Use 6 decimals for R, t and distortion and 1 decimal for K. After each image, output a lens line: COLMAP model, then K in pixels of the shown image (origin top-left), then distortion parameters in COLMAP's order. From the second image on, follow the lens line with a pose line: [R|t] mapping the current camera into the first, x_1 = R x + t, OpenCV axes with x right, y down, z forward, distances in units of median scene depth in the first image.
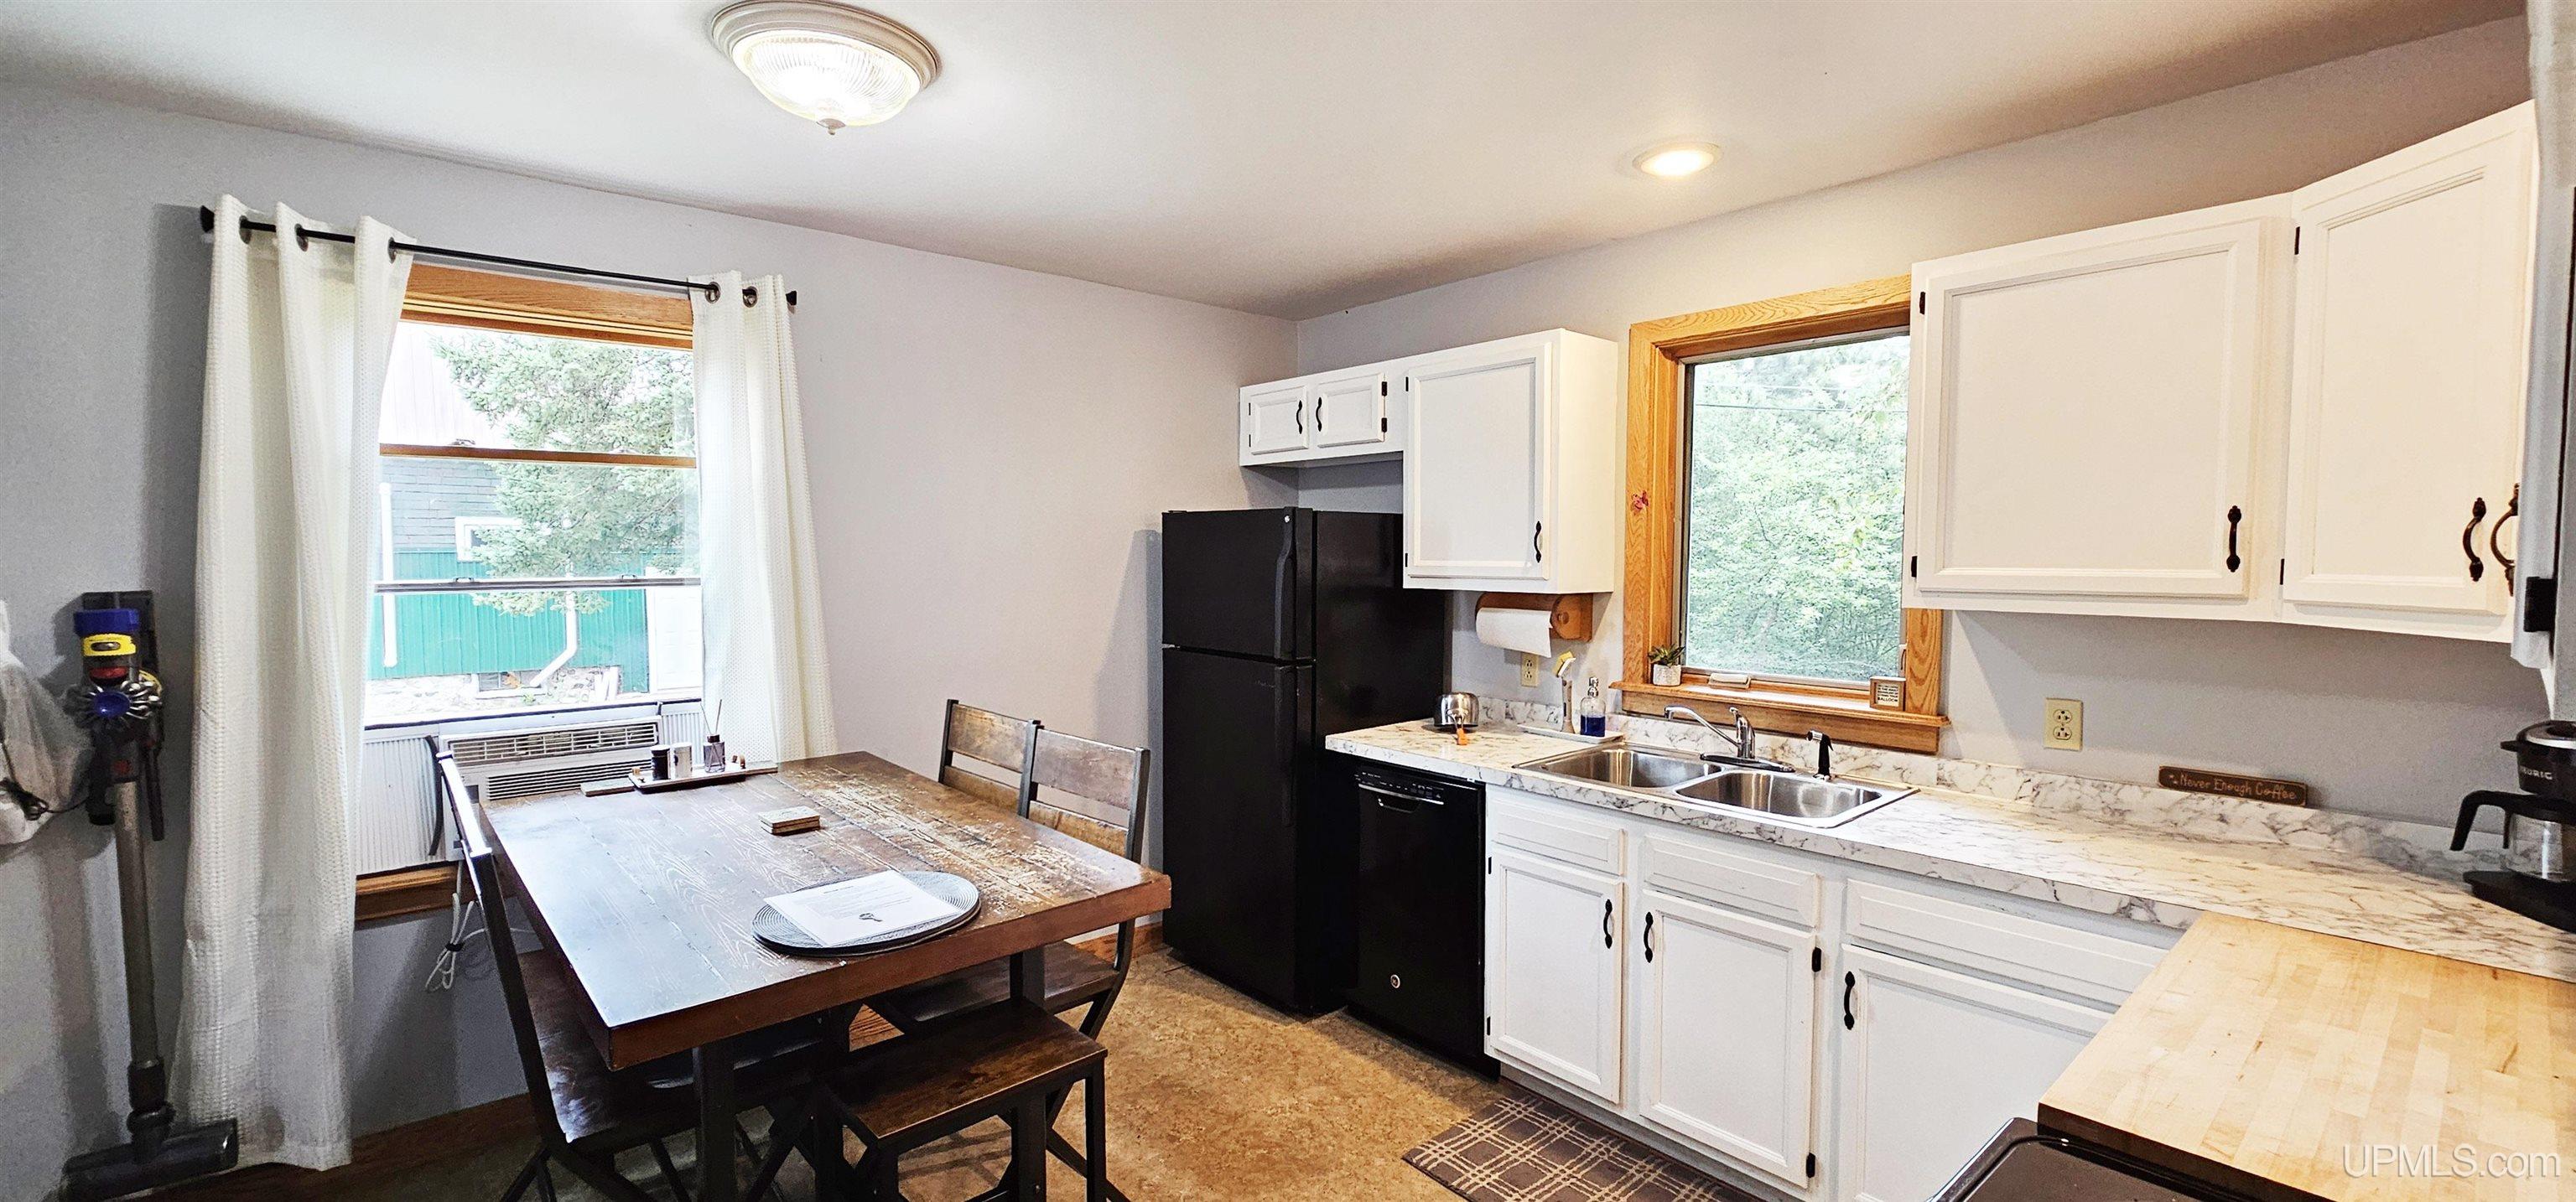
lens RADIAL K [[1046.2, 0, 1270.3], [0, 1046.2, 597.5], [0, 0, 1]] dist [-0.001132, 0.001709]
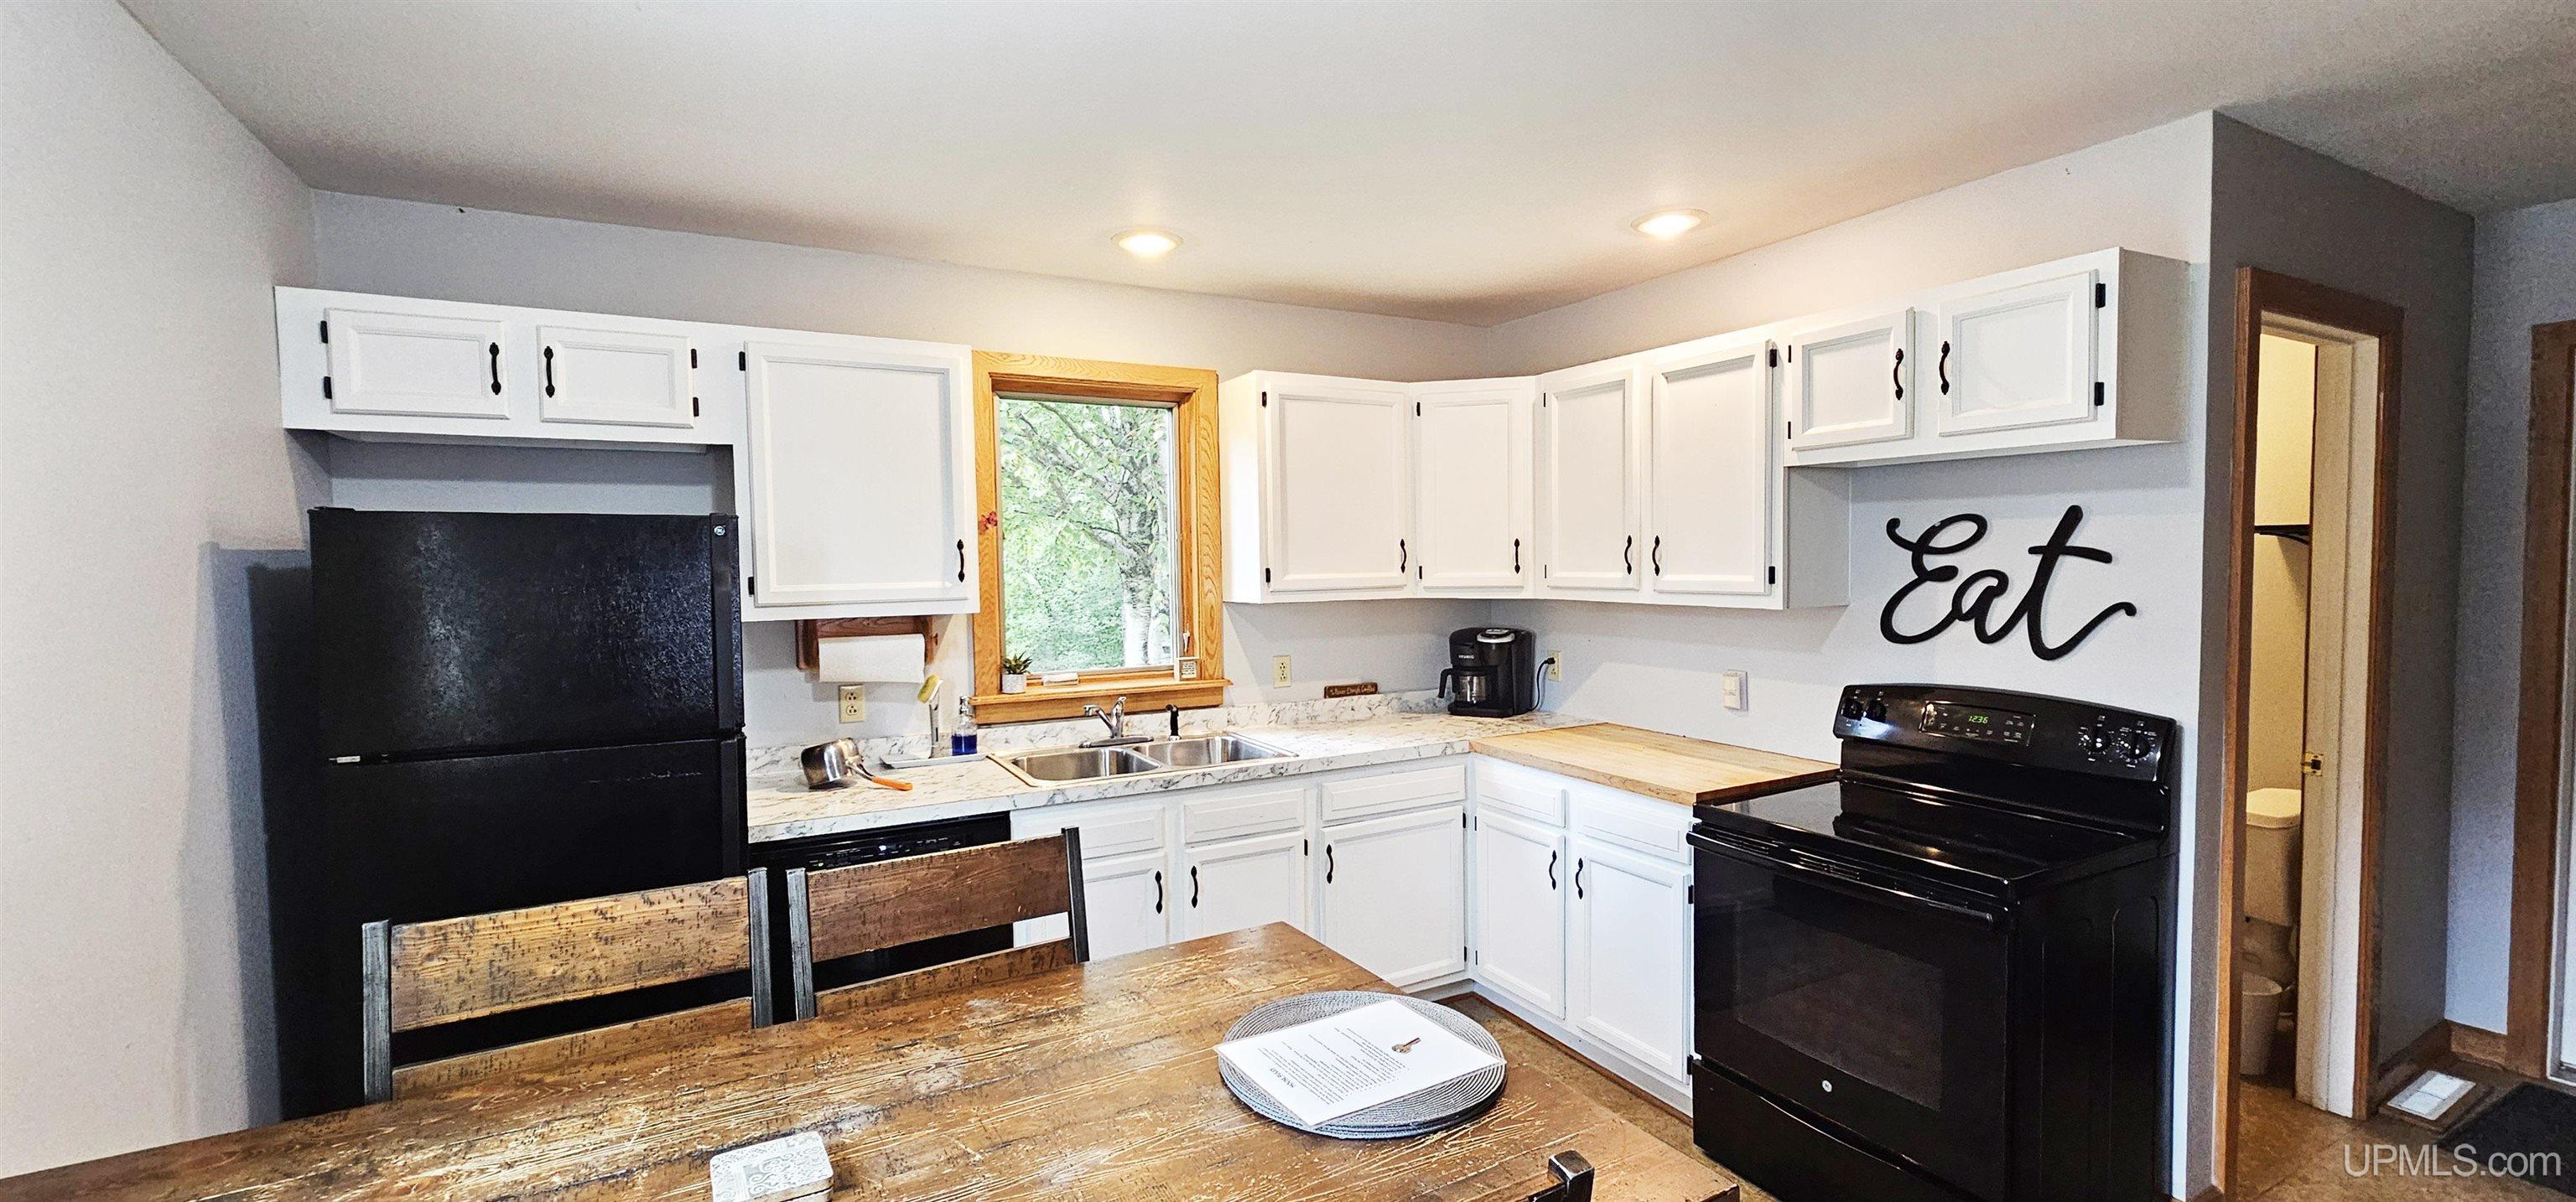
lens RADIAL K [[1046.2, 0, 1295.0], [0, 1046.2, 598.5], [0, 0, 1]] dist [-0.001132, 0.001709]
pose [[0.200113, -0.039095, 0.978992, -0.809909], [0.059352, 0.997852, 0.027717, -0.034341], [-0.977973, 0.052559, 0.202004, 0.647577]]
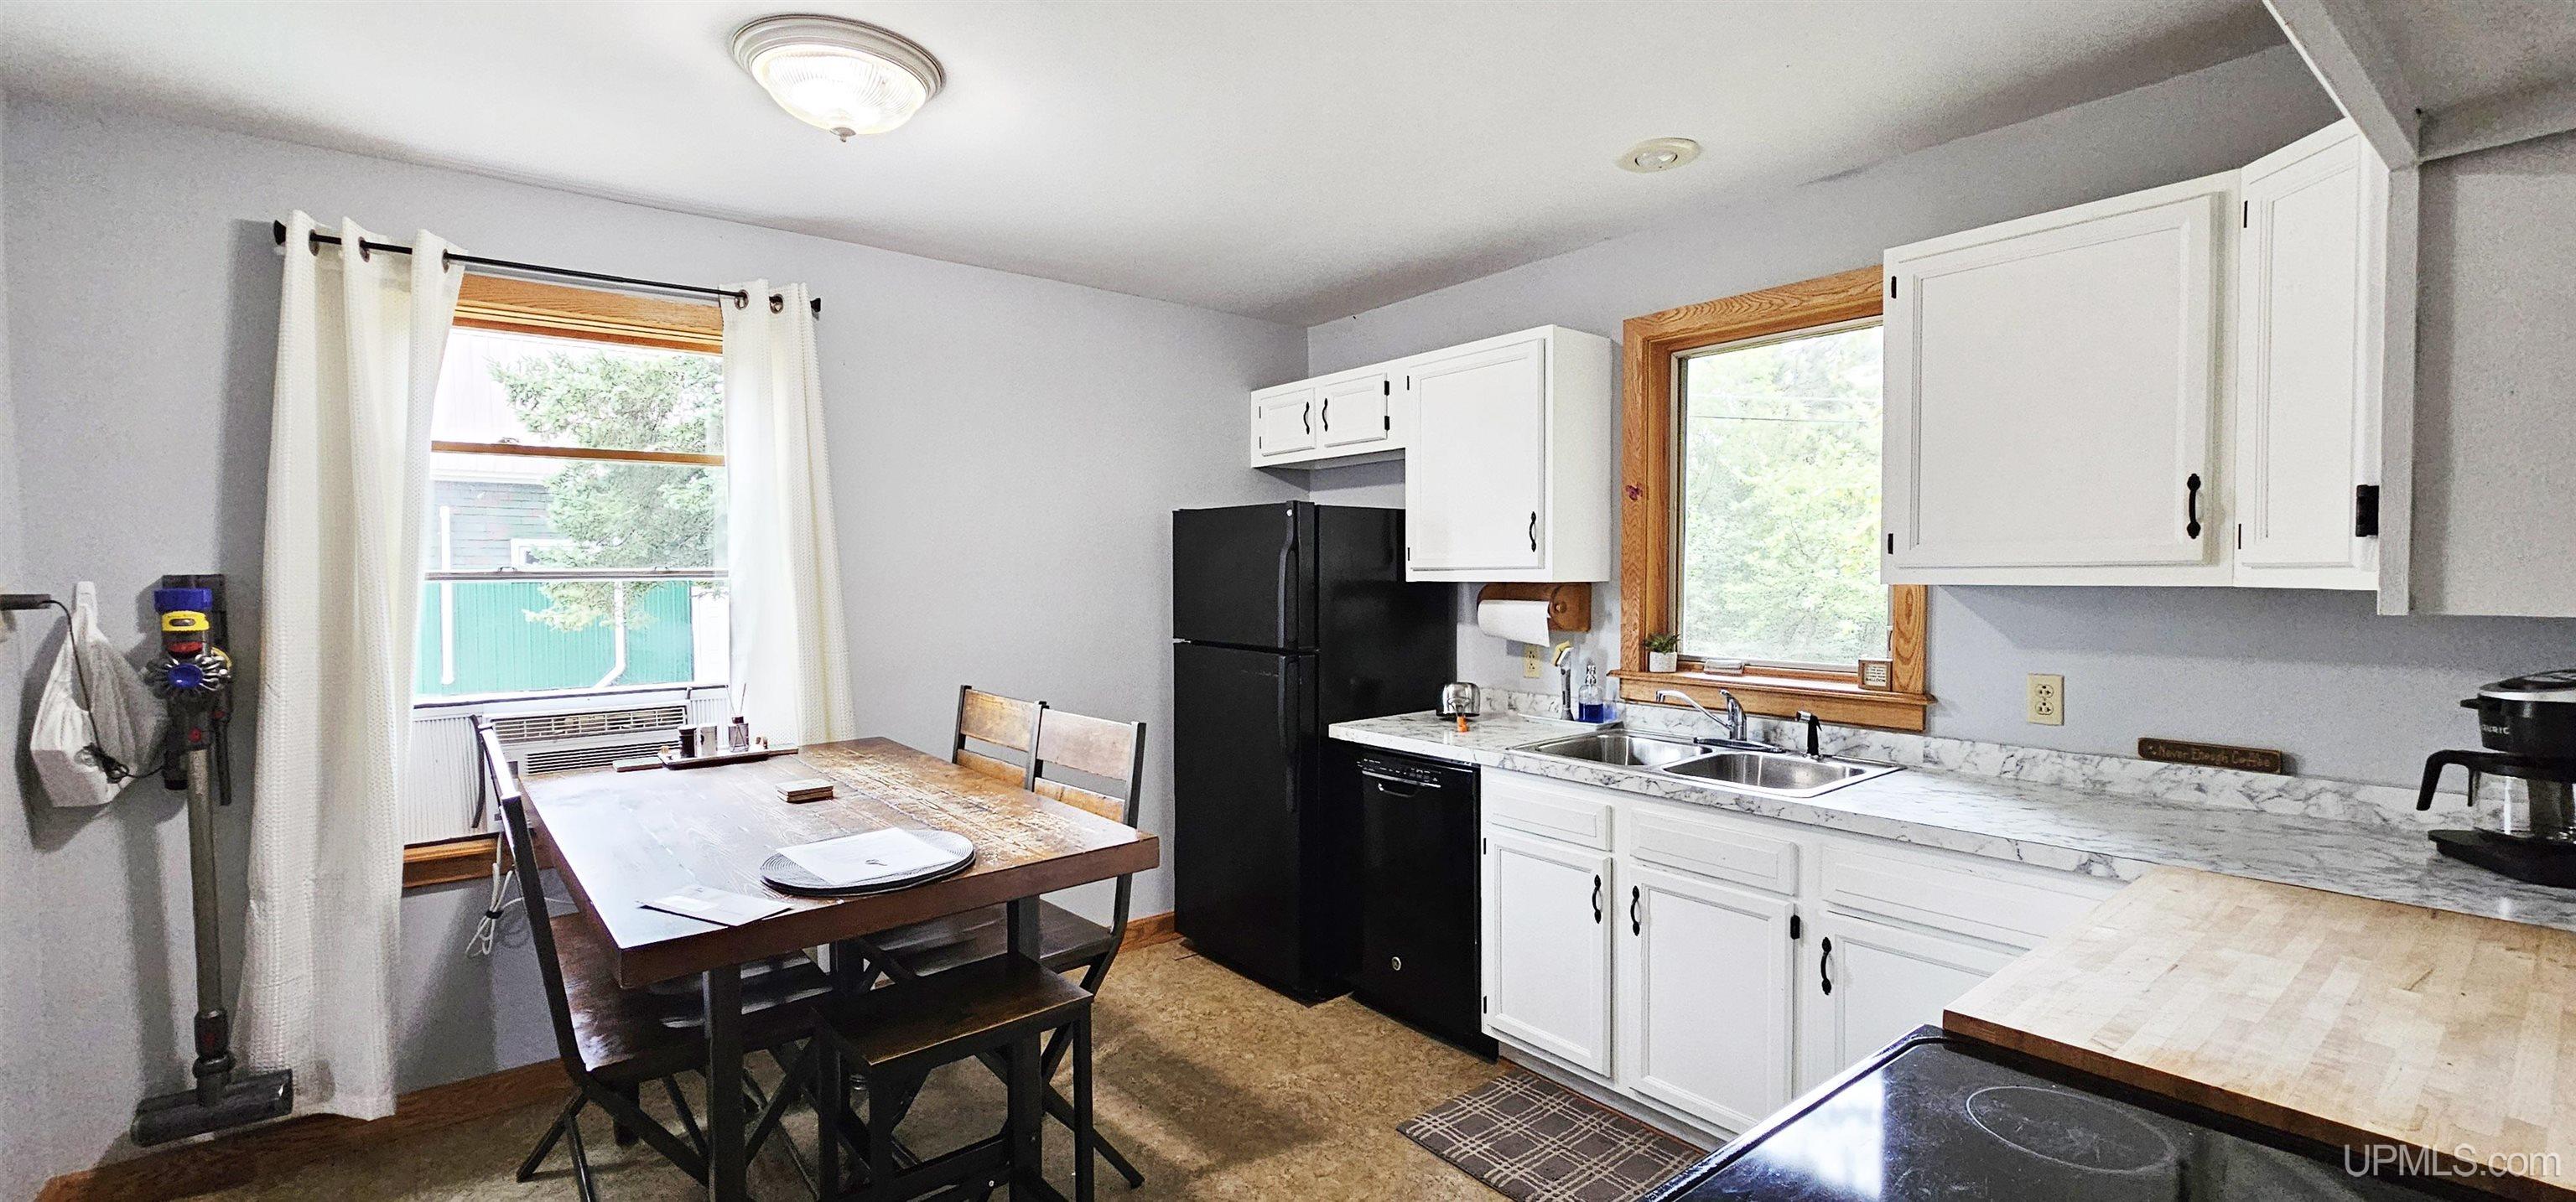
lens RADIAL K [[1046.2, 0, 1272.5], [0, 1046.2, 595.4], [0, 0, 1]] dist [-0.001132, 0.001709]
pose [[0.999428, -0.005142, -0.033427, 0.044992], [0.004370, 0.999723, -0.023138, 0.040872], [0.033537, 0.022978, 0.999173, -0.039139]]
